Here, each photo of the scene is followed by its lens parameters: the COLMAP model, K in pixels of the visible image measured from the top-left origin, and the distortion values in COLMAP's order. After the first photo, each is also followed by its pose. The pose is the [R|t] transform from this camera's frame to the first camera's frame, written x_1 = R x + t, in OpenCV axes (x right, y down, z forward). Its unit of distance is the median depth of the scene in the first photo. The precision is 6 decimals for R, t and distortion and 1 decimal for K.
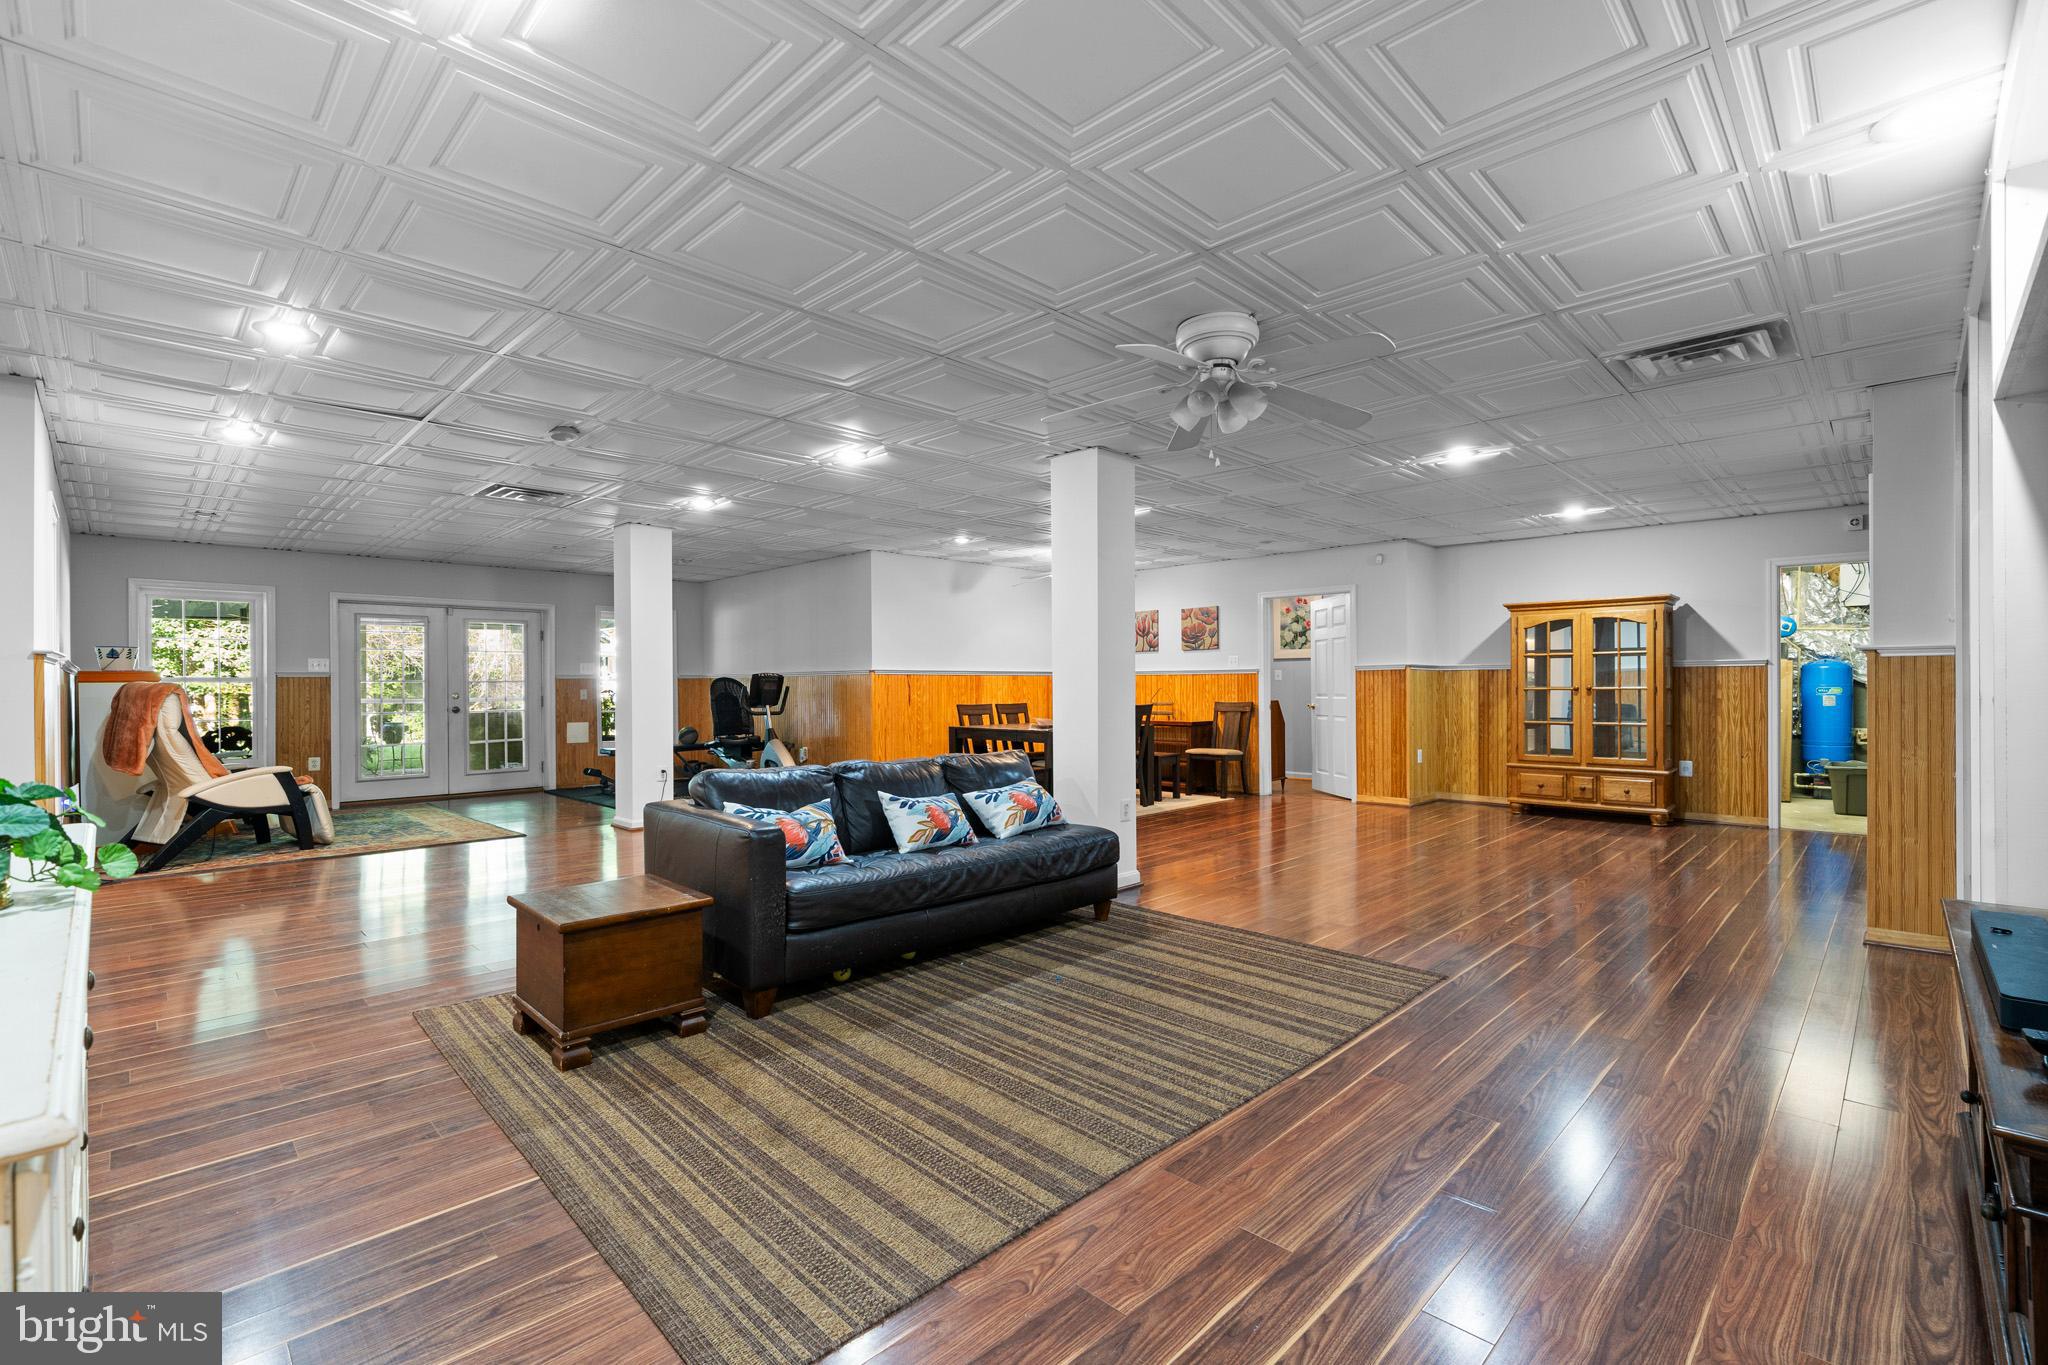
lens RADIAL K [[879.3, 0, 1024.0], [0, 879.3, 682.5], [0, 0, 1]] dist [-0.005128, -0.000682]
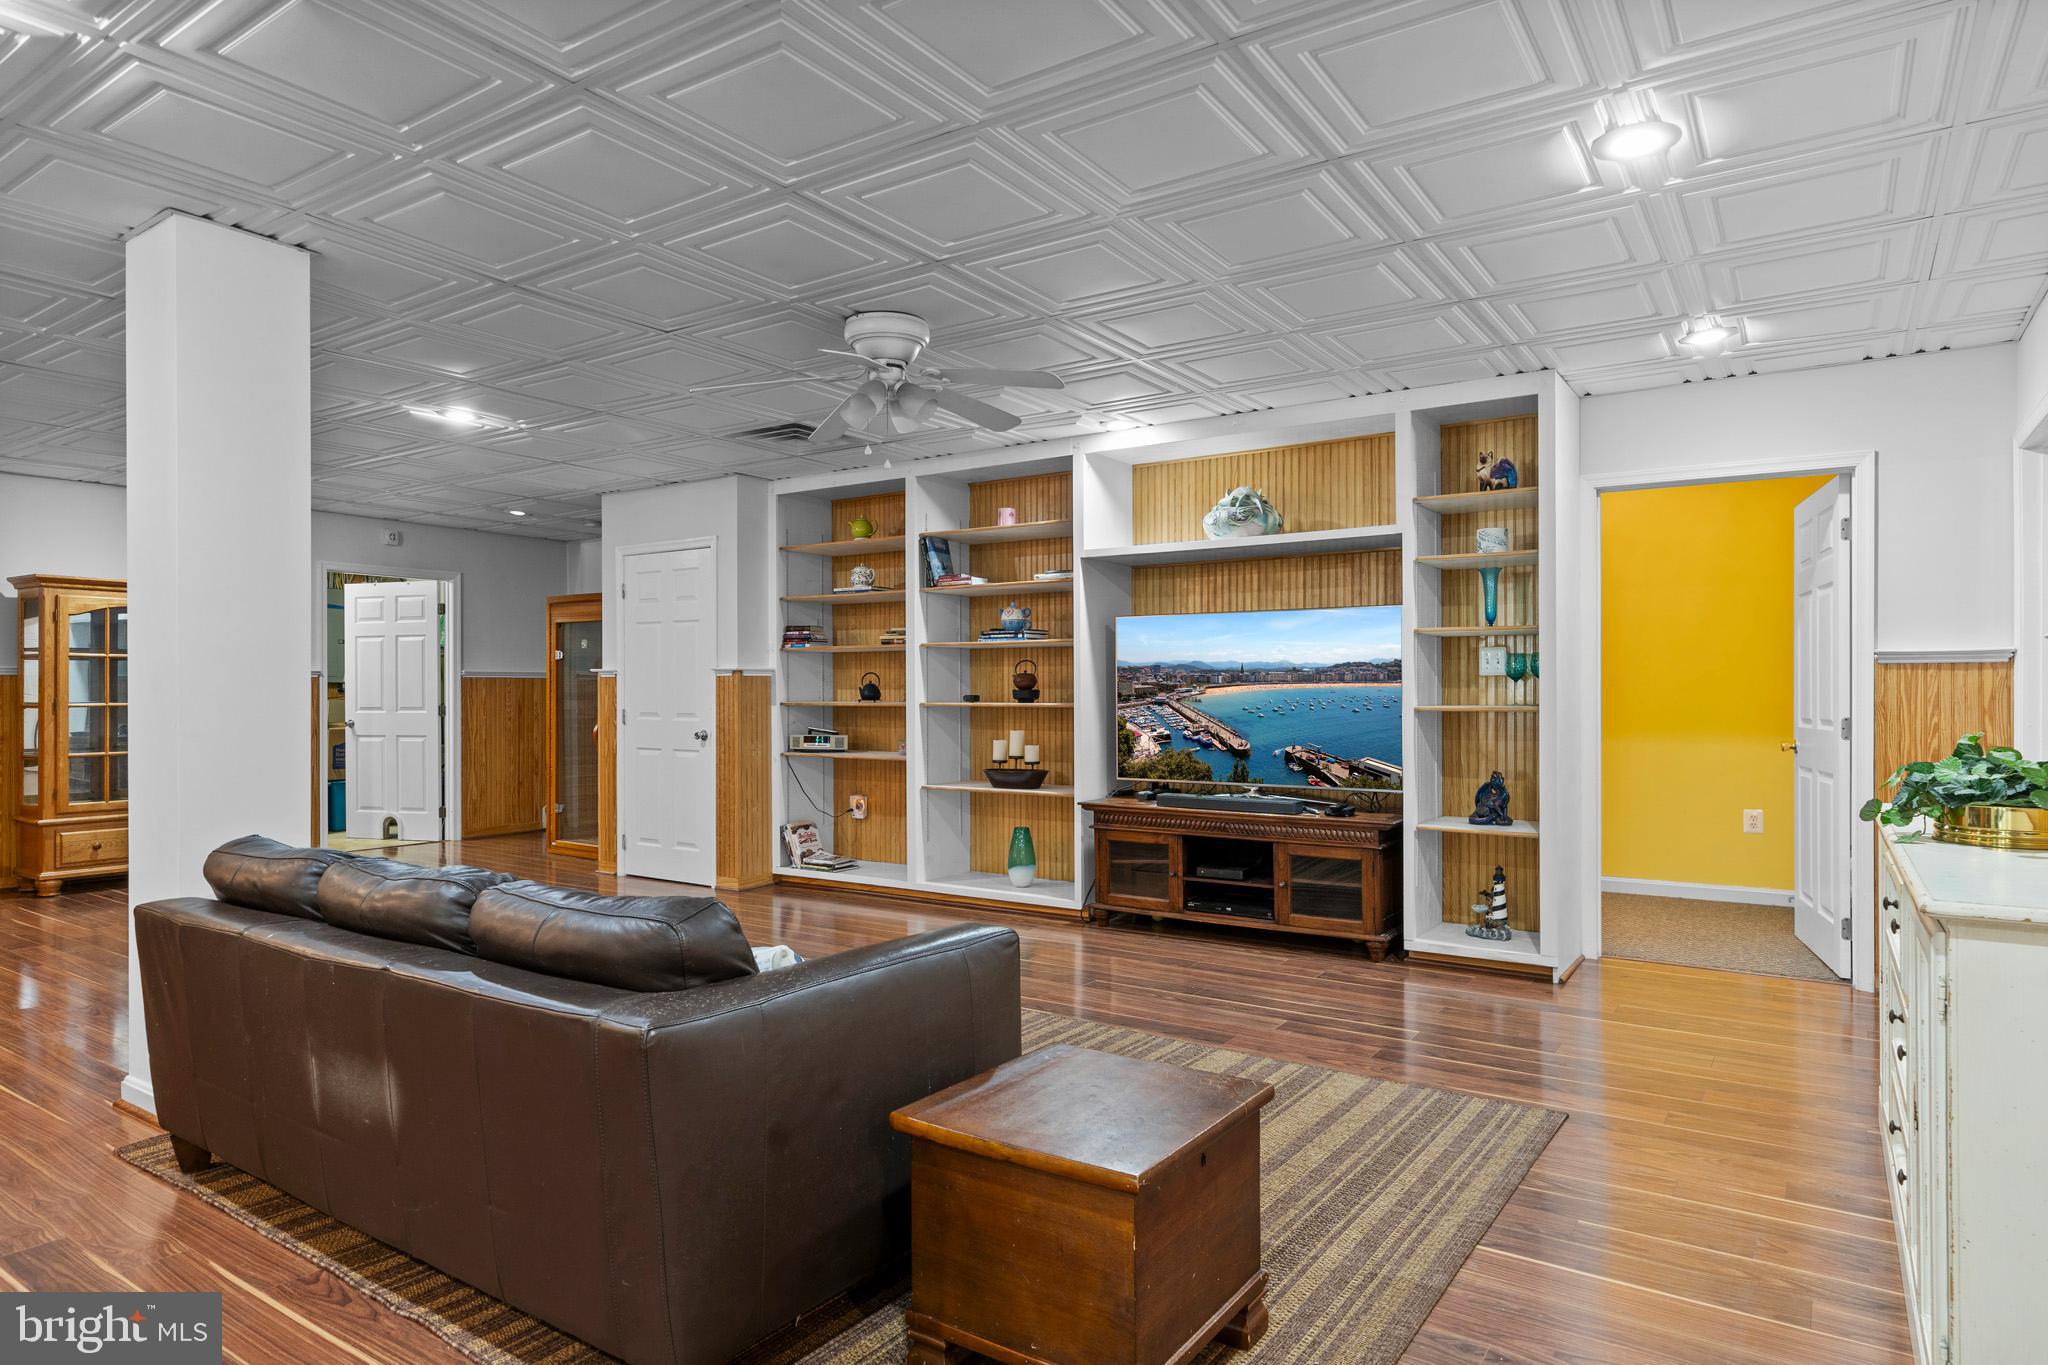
lens RADIAL K [[1194.2, 0, 1024.0], [0, 1194.2, 682.5], [0, 0, 1]] dist [0.002376, 0.000104]
pose [[-0.175288, 0.011590, 0.984449, -0.977638], [0.001731, 0.999933, -0.011464, 0.003068], [-0.984516, -0.000305, -0.175297, 0.972609]]
